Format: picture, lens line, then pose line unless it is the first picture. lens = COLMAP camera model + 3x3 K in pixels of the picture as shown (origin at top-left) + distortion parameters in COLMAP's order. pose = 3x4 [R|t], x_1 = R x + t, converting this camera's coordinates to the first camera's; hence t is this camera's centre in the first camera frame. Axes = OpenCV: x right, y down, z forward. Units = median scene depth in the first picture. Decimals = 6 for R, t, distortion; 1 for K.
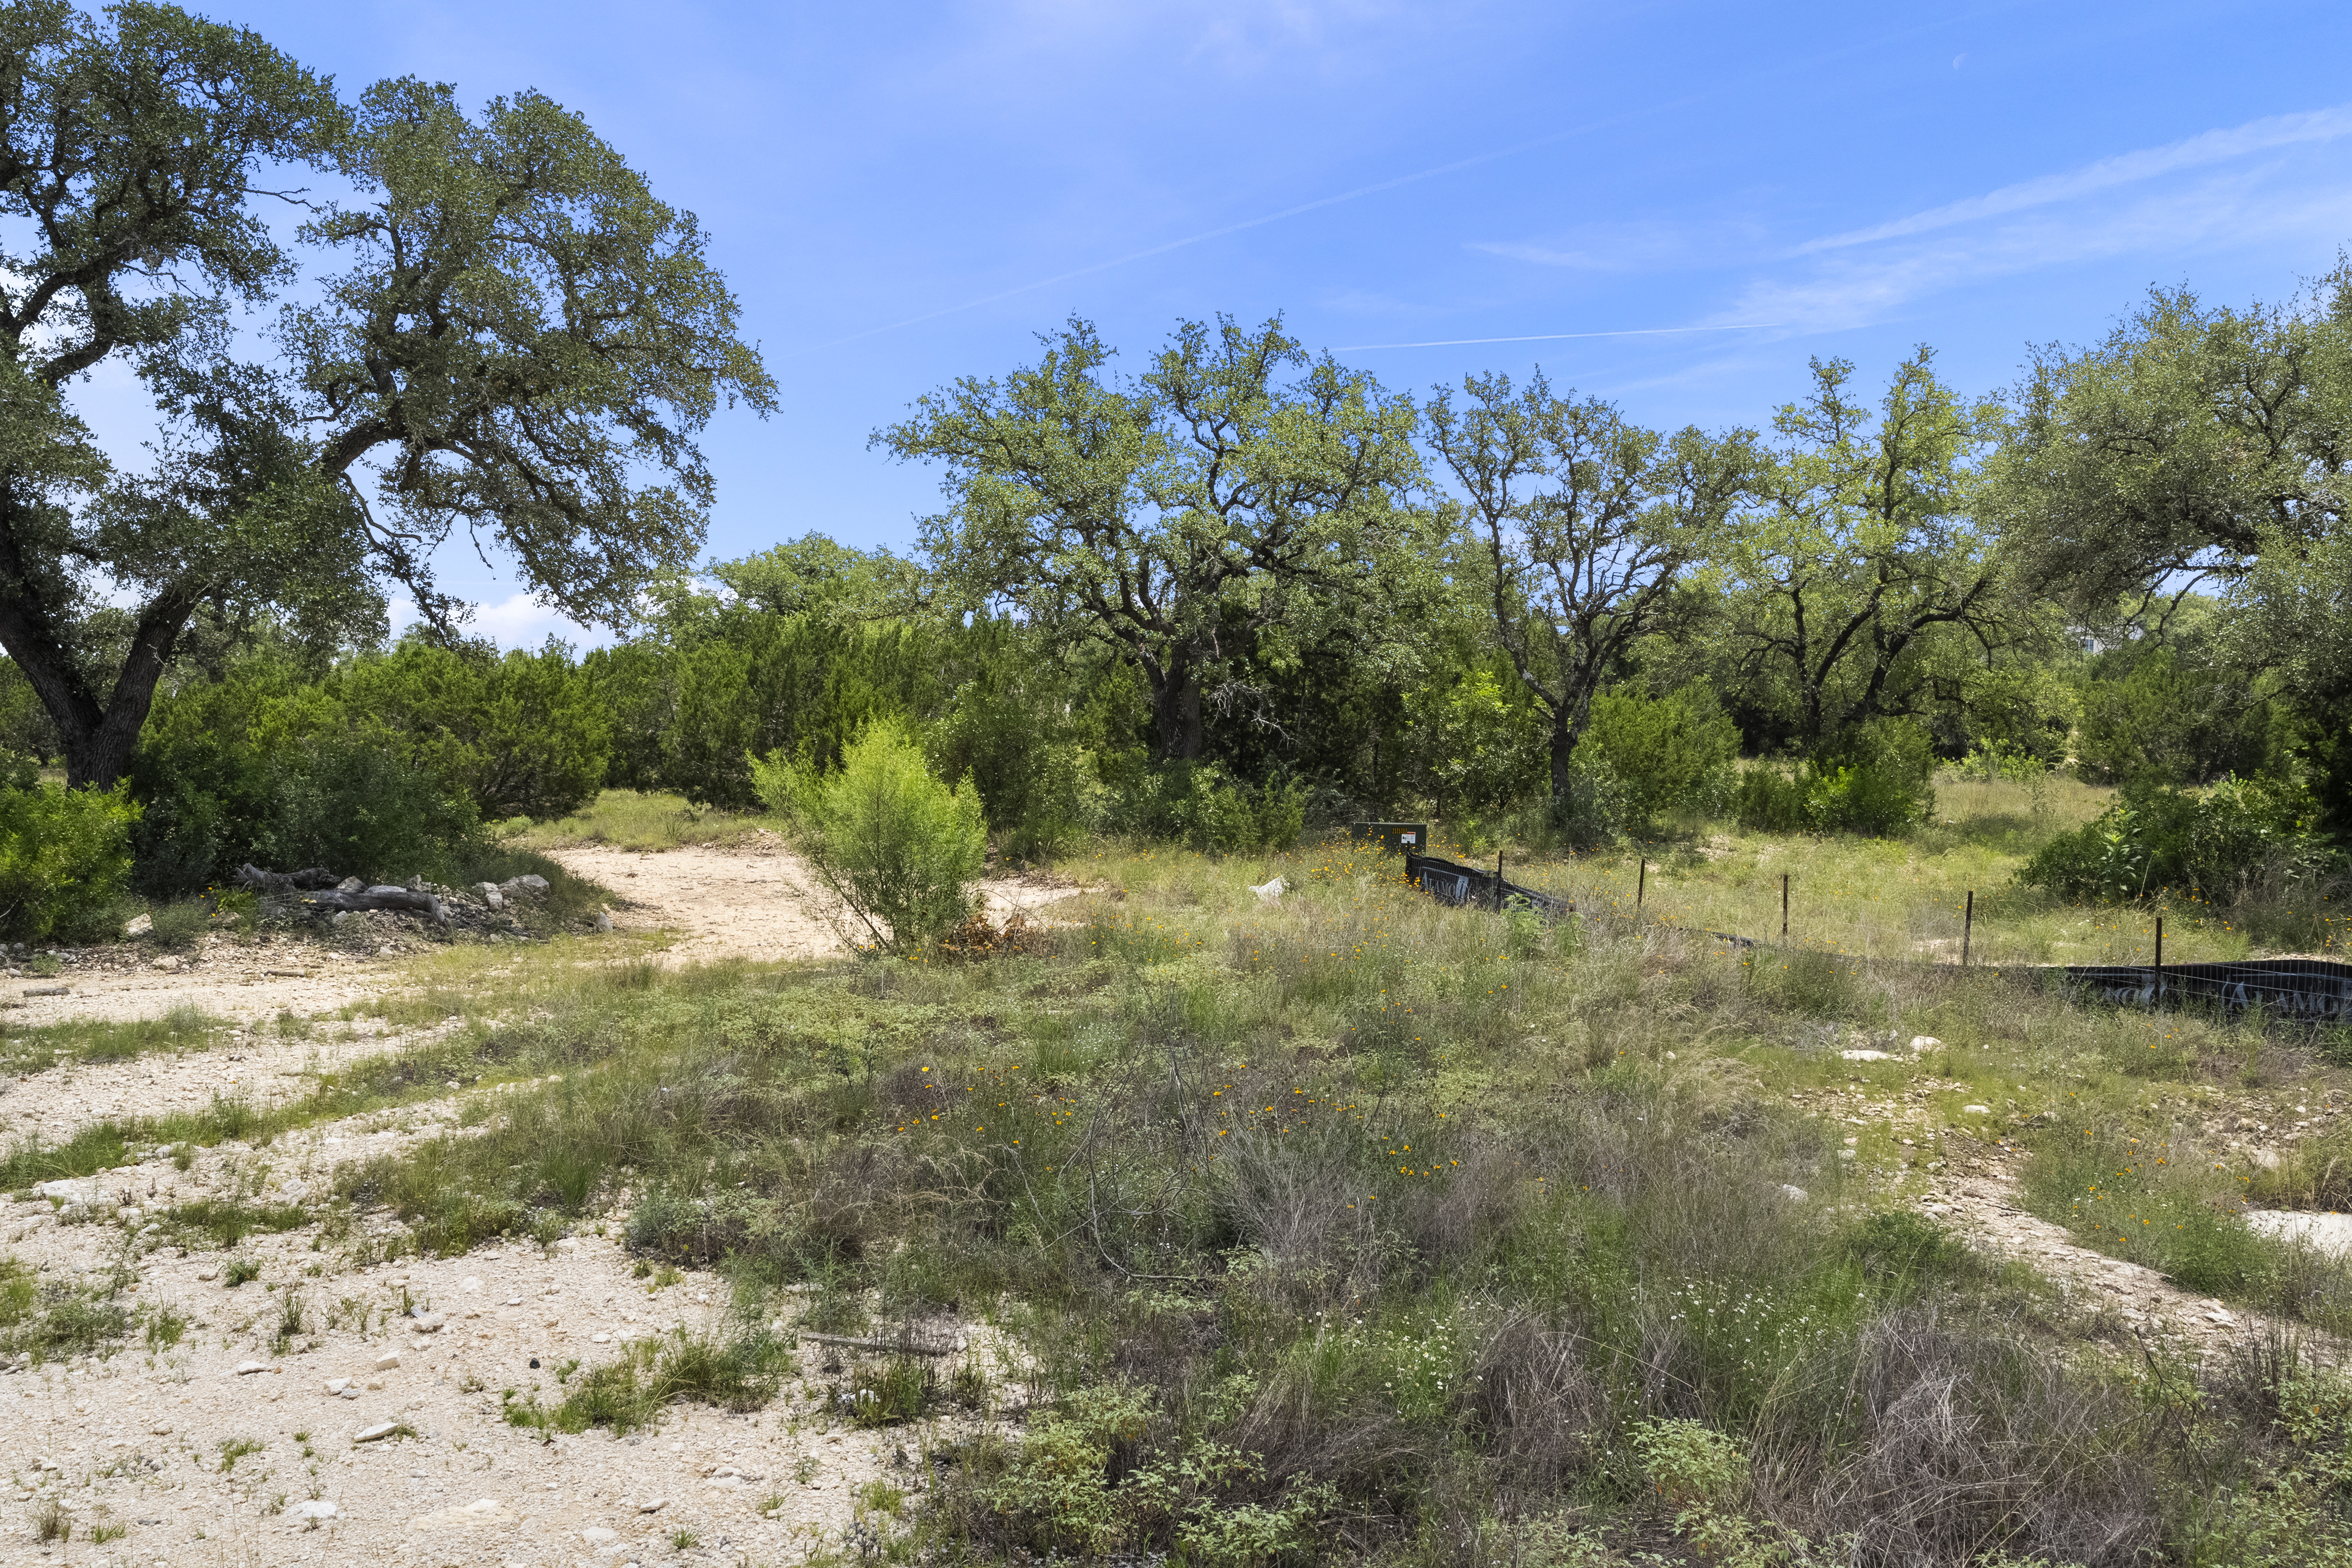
lens RADIAL K [[2017.4, 0, 1176.0], [0, 2017.4, 784.0], [0, 0, 1]] dist [0.001303, 0.005315]
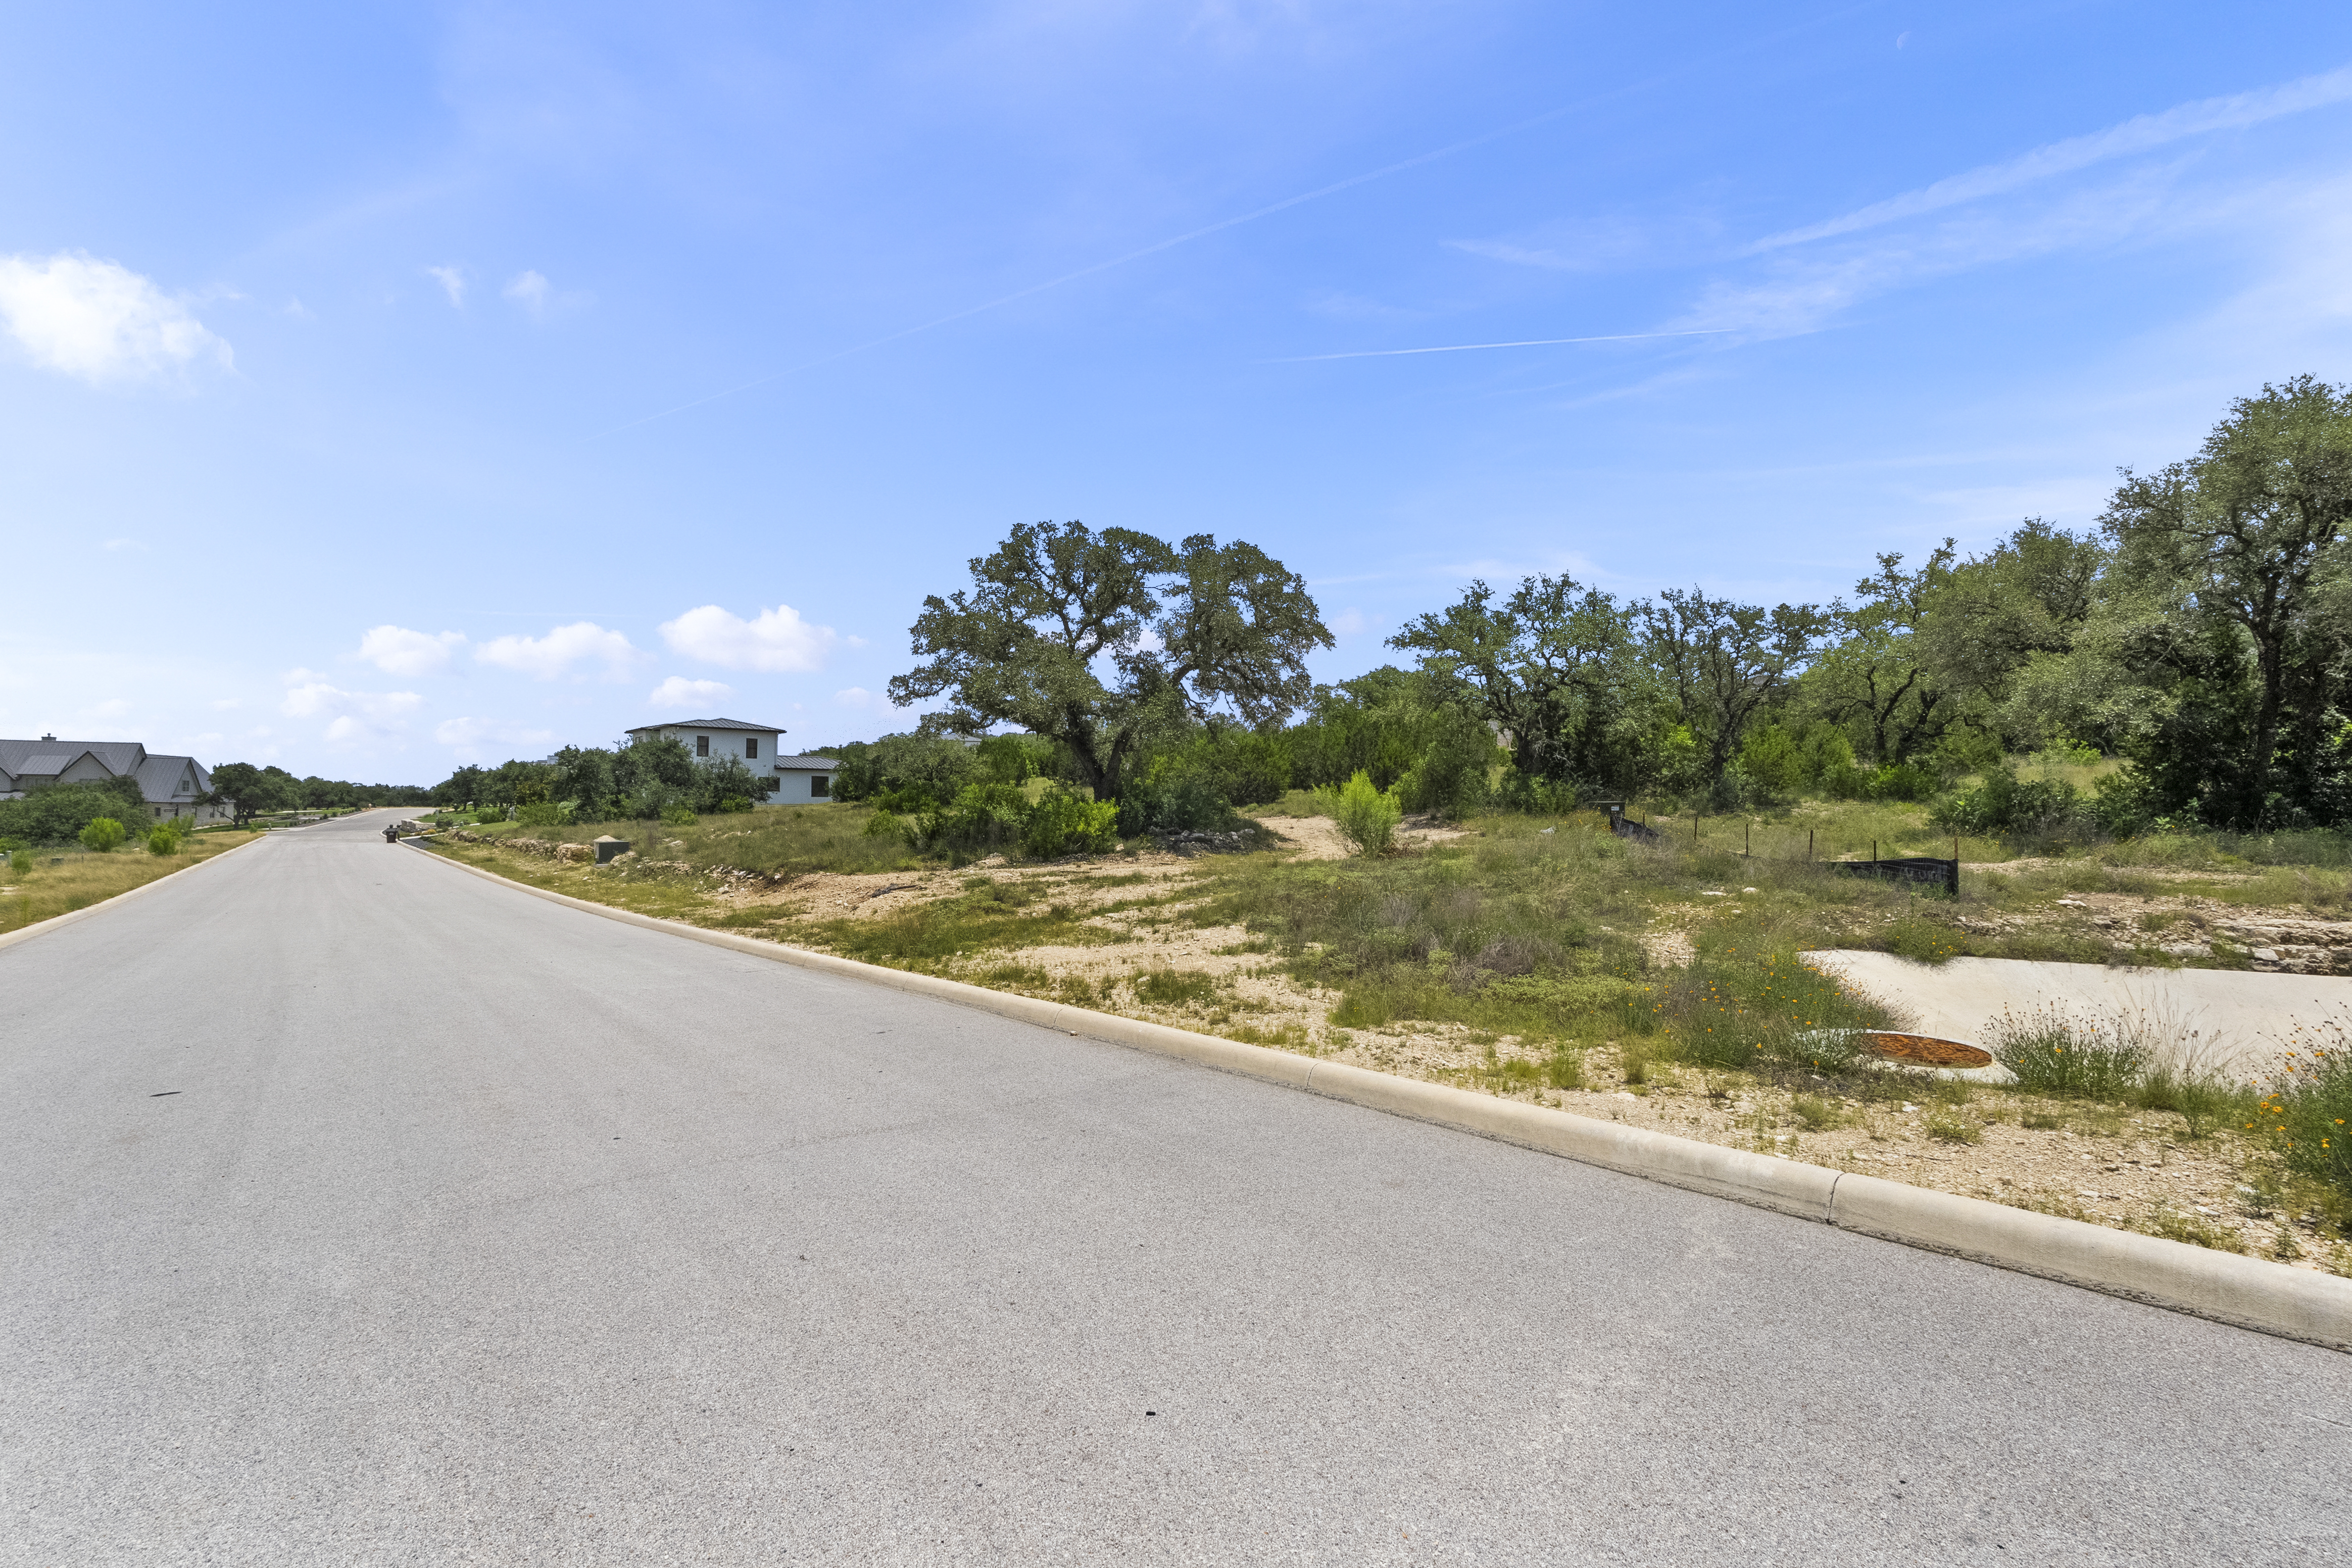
lens RADIAL K [[1023.4, 0, 1176.0], [0, 1023.4, 784.0], [0, 0, 1]] dist [-0.001467, -0.000221]
pose [[0.918808, -0.027397, -0.393753, 0.124104], [0.029723, 0.999558, -0.000192, -0.016162], [0.393584, -0.011527, 0.919216, -0.275473]]
